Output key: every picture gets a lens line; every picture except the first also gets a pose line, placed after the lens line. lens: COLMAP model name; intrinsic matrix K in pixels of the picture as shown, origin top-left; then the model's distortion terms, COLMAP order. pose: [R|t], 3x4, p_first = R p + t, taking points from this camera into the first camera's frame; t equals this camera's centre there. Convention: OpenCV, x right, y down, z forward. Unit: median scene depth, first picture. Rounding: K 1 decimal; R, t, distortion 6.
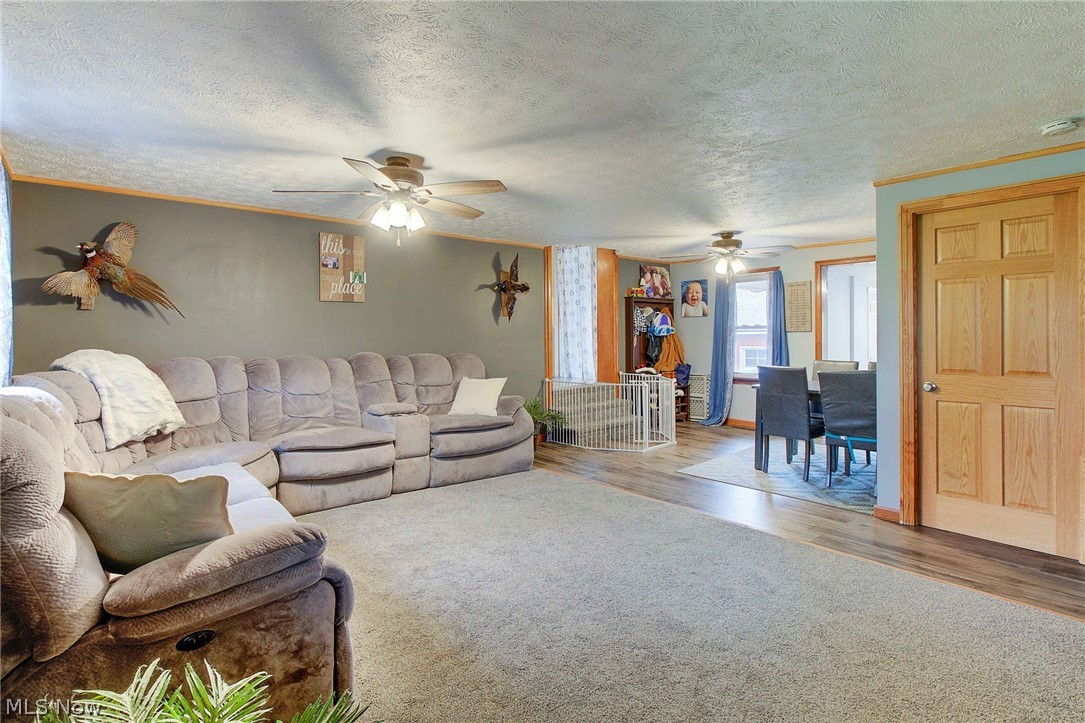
lens RADIAL K [[533.1, 0, 540.2], [0, 533.1, 333.9], [0, 0, 1]] dist [-0.000379, -0.000029]
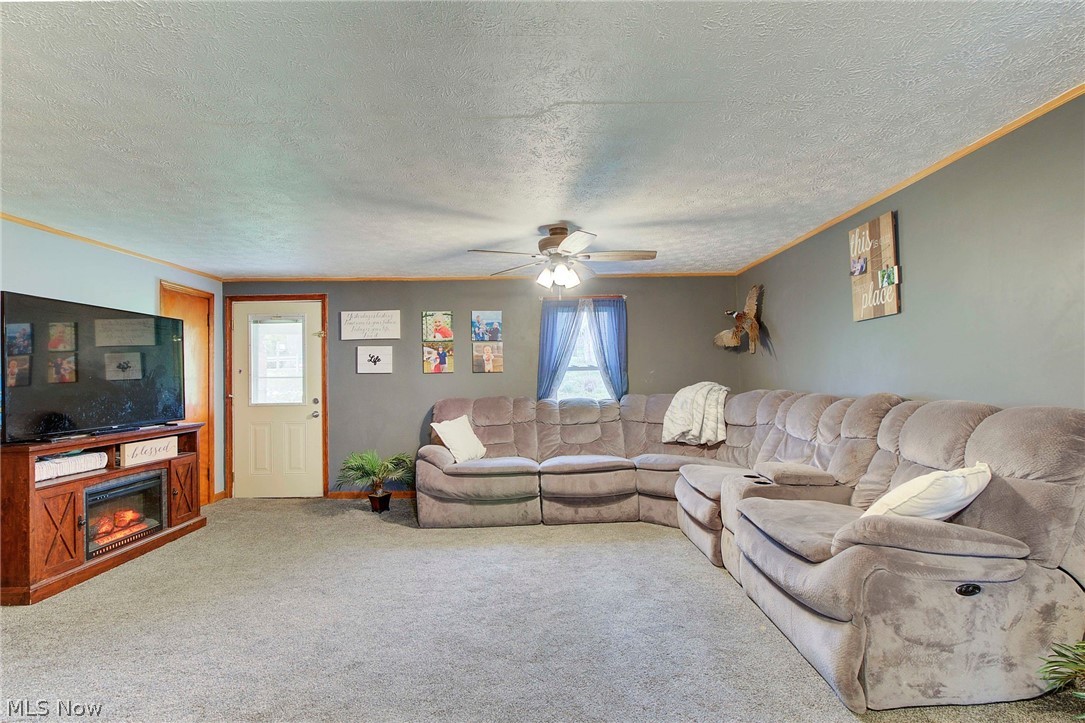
lens RADIAL K [[516.3, 0, 542.5], [0, 516.3, 361.5], [0, 0, 1]] dist [0.000206, -0.000145]
pose [[-0.629004, -0.007057, -0.777370, 0.484784], [0.031877, 0.998884, -0.034861, 0.006719], [0.776748, -0.046708, -0.628077, 1.245850]]
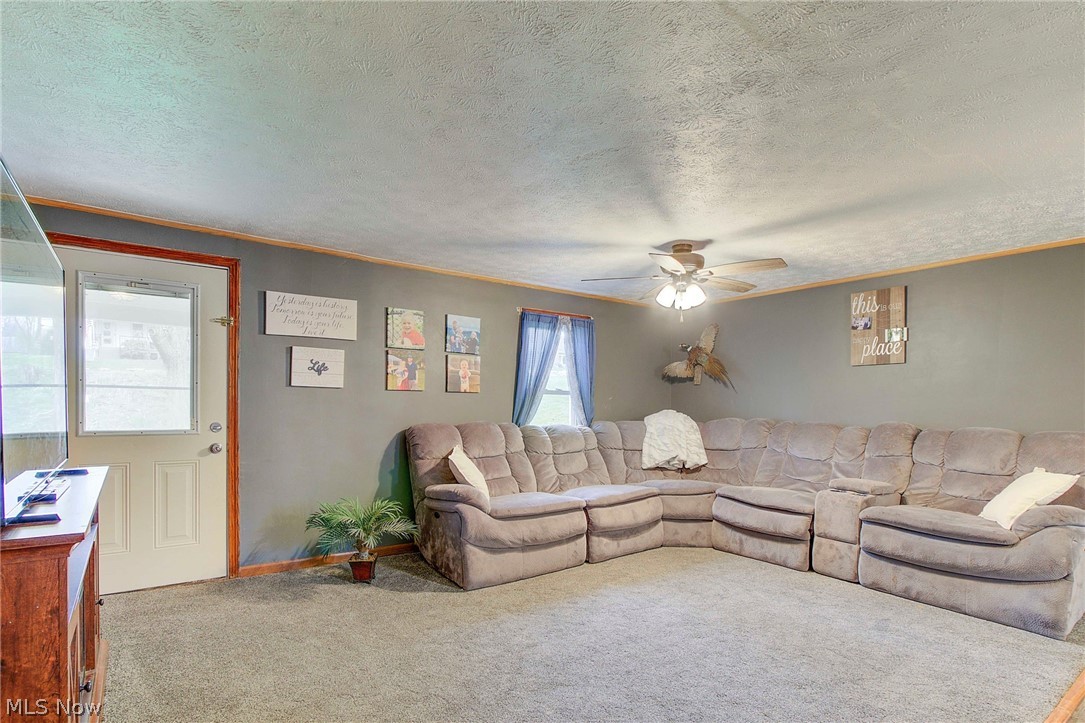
lens RADIAL K [[557.1, 0, 540.6], [0, 557.1, 403.9], [0, 0, 1]] dist [-0.003369, -0.000101]
pose [[-0.045576, 0.007823, -0.998930, 0.688320], [-0.000092, 0.999969, 0.007835, -0.000913], [0.998961, 0.000449, -0.045574, 0.544868]]
